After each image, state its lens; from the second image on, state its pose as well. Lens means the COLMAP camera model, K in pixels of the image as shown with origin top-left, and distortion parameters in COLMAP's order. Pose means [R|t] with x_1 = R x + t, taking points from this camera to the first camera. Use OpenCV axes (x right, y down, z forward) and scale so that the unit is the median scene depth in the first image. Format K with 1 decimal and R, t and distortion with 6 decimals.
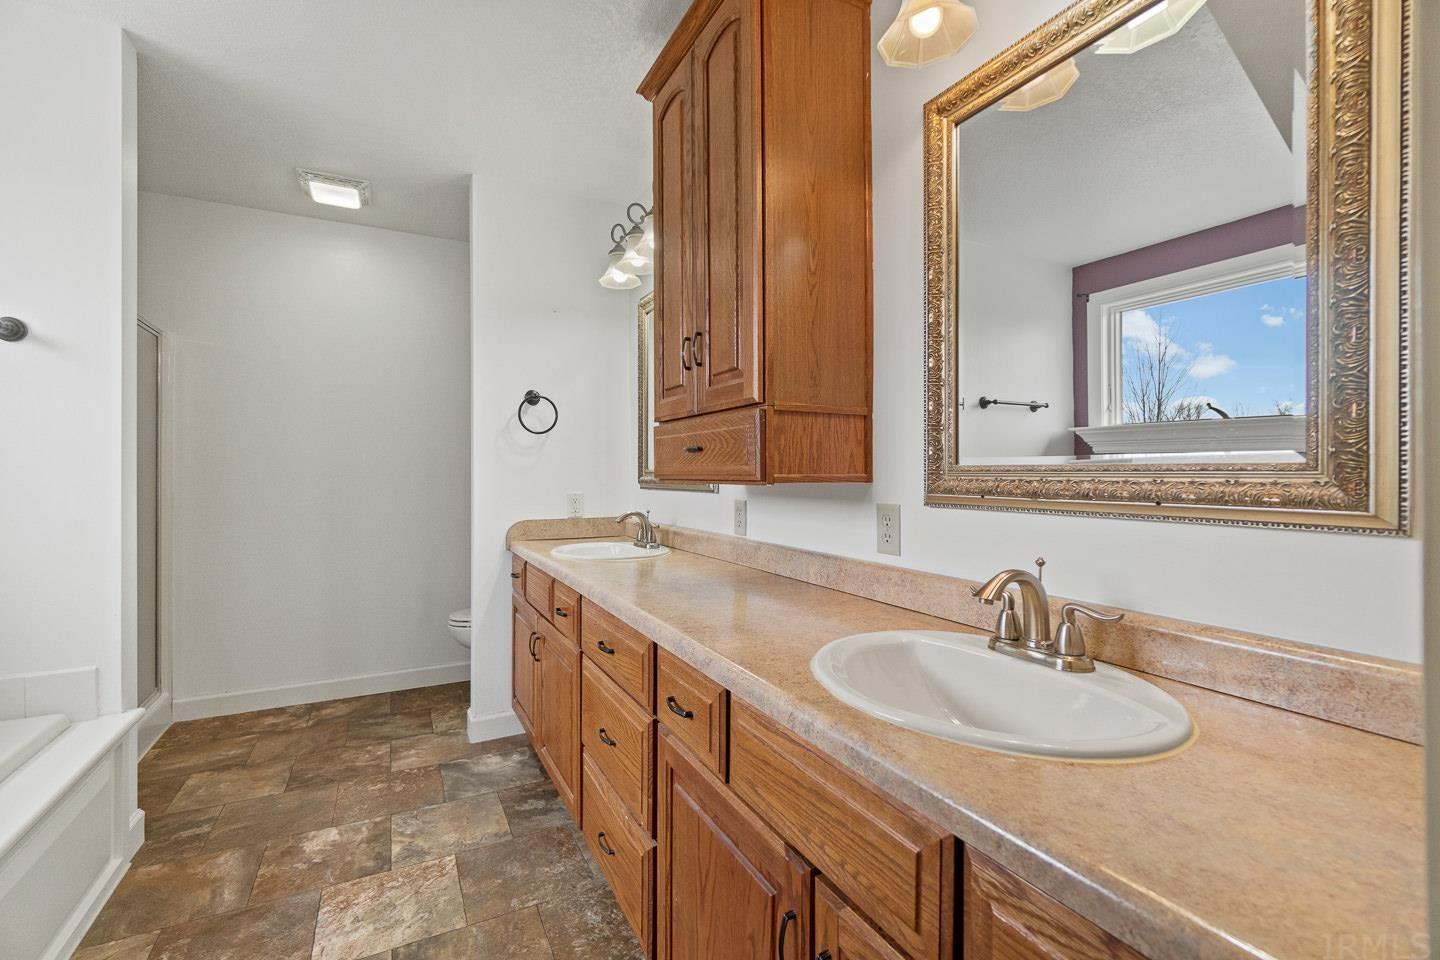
lens RADIAL K [[618.2, 0, 714.9], [0, 618.2, 474.0], [0, 0, 1]] dist [-0.003104, 0.000189]
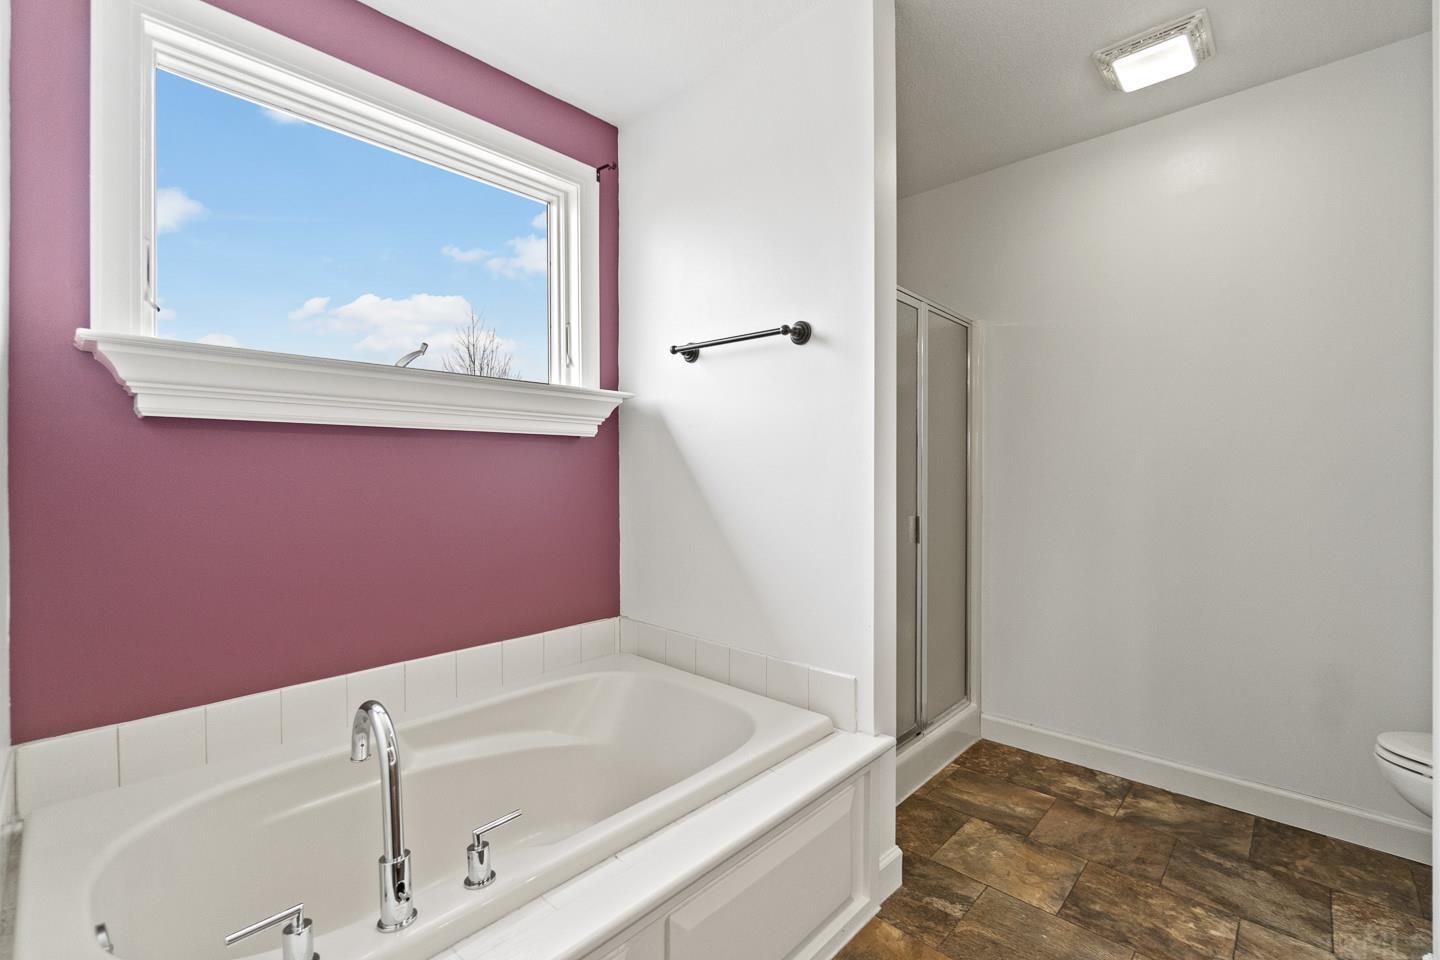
lens RADIAL K [[618.2, 0, 714.9], [0, 618.2, 474.0], [0, 0, 1]] dist [-0.003104, 0.000189]
pose [[0.309643, 0.000437, -0.950853, -0.118293], [0.001264, 0.999999, 0.000871, 0.002518], [0.950852, -0.001471, 0.309642, 0.337555]]
